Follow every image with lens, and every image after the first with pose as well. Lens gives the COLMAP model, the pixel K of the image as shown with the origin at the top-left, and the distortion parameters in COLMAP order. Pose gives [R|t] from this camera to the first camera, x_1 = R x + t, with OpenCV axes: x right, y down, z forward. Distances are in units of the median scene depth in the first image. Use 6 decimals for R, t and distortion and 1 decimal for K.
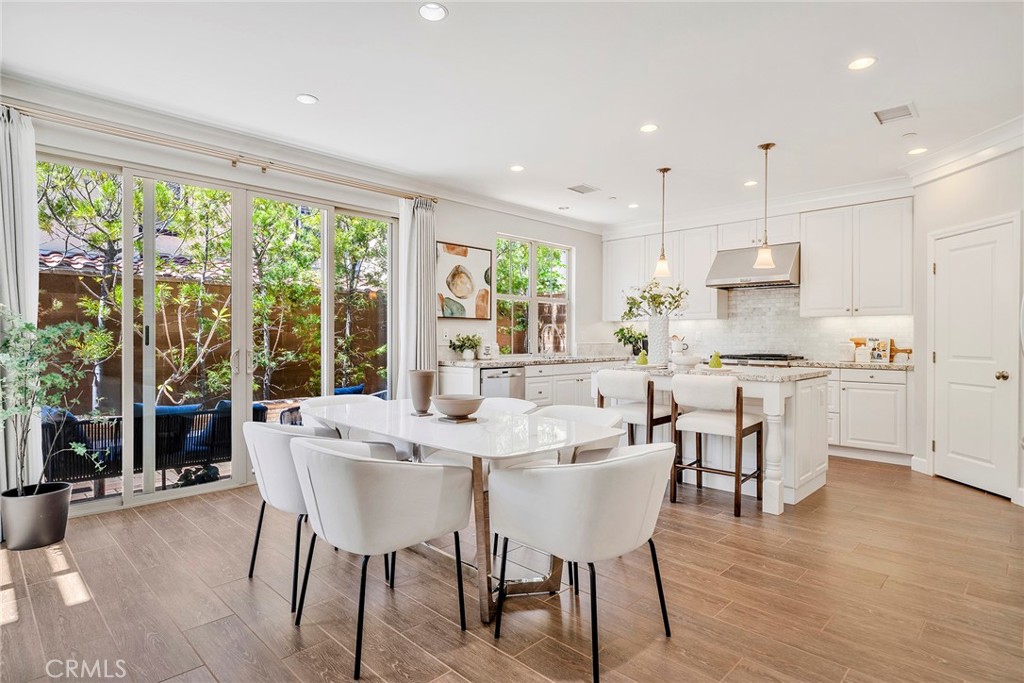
lens RADIAL K [[534.1, 0, 512.0], [0, 534.1, 341.5], [0, 0, 1]] dist [-0.001856, -0.000262]
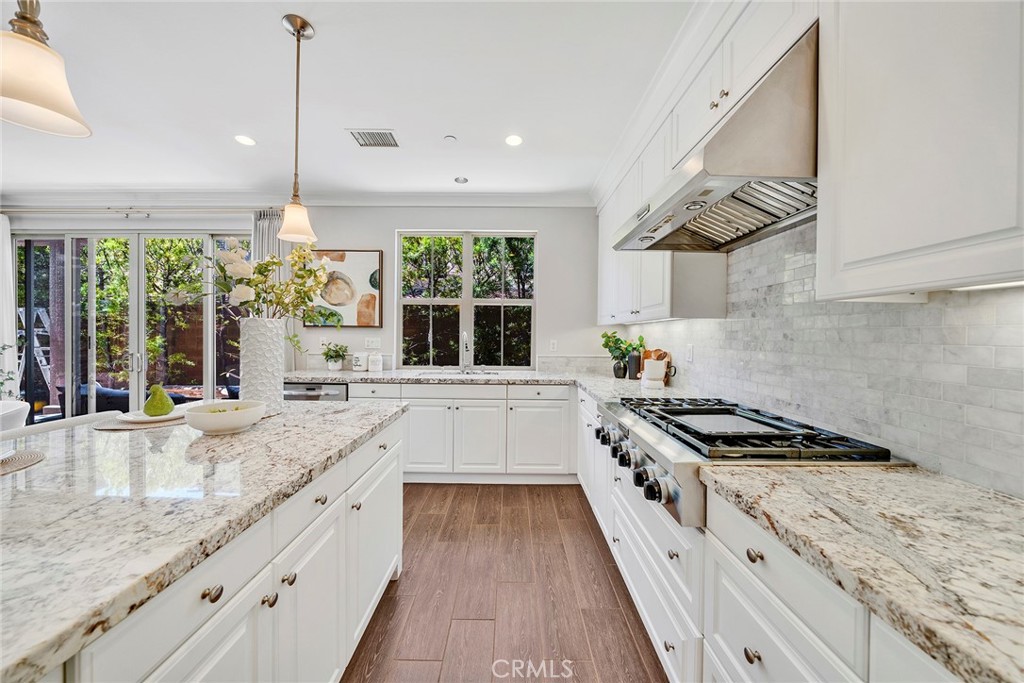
lens RADIAL K [[346.2, 0, 513.4], [0, 346.2, 336.6], [0, 0, 1]] dist [0.000132, 0.000059]
pose [[0.701356, 0.005846, -0.712787, 0.545083], [-0.009496, 0.999954, -0.001143, -0.026262], [0.712748, 0.007570, 0.701380, 0.756387]]
